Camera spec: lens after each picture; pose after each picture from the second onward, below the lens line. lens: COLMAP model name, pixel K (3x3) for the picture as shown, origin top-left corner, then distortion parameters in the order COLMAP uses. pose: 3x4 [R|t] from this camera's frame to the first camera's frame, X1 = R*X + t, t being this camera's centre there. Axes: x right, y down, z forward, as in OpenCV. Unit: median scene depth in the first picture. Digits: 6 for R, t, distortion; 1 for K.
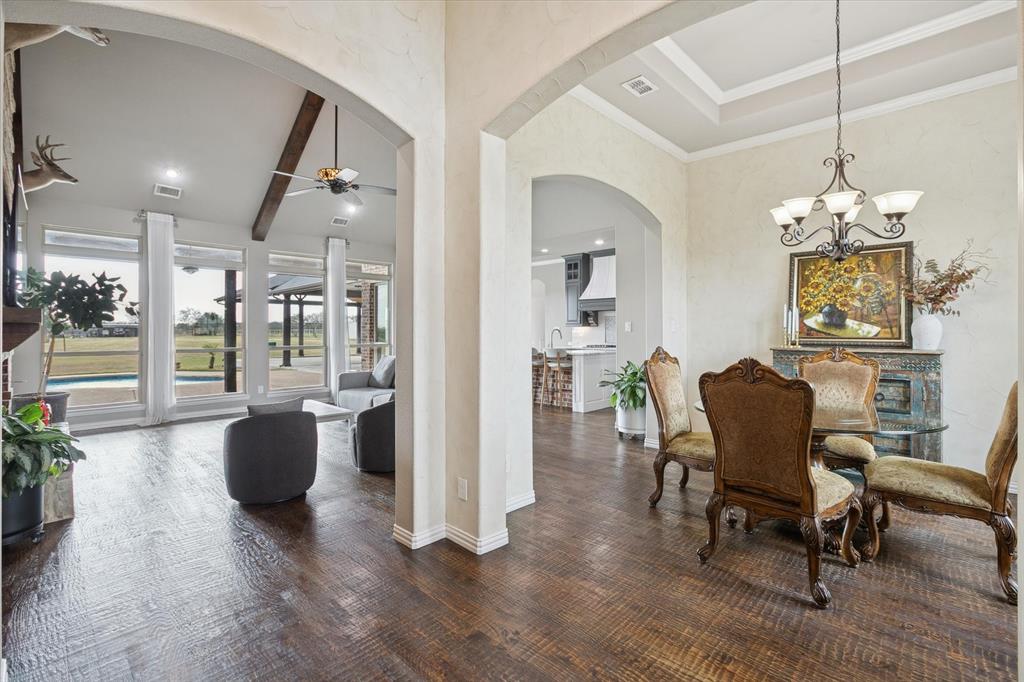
lens RADIAL K [[462.8, 0, 515.7], [0, 462.8, 333.2], [0, 0, 1]] dist [-0.018267, 0.006047]
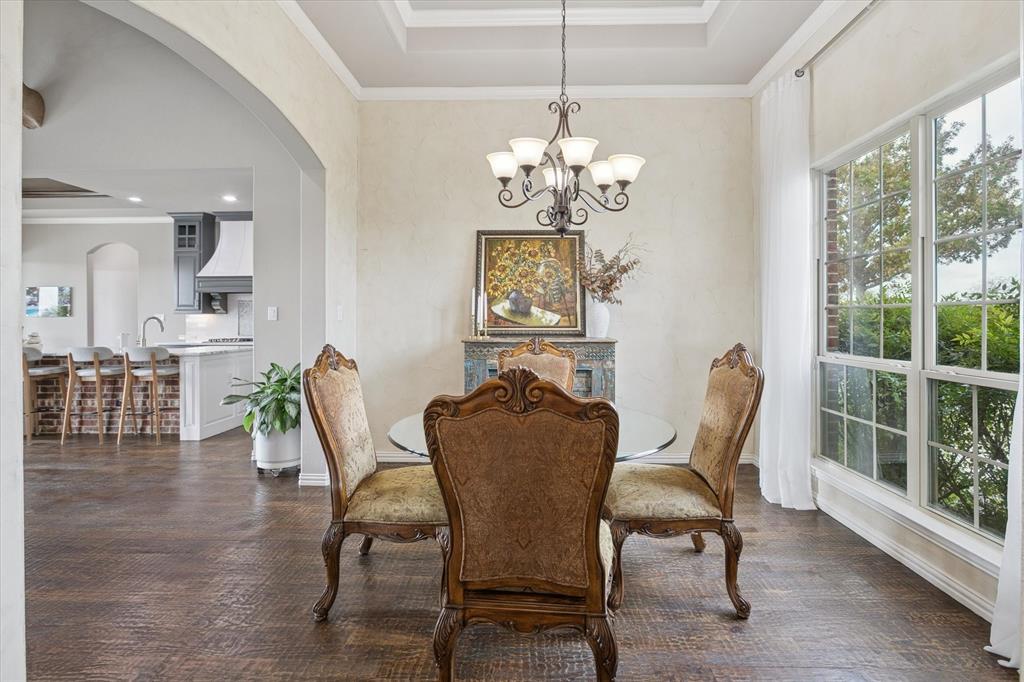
lens RADIAL K [[462.8, 0, 520.3], [0, 462.8, 314.6], [0, 0, 1]] dist [-0.018267, 0.006047]
pose [[0.741371, 0.005735, 0.671070, 0.075125], [0.004874, 0.999891, -0.013930, -0.001210], [-0.671077, 0.013598, 0.741263, 0.323402]]
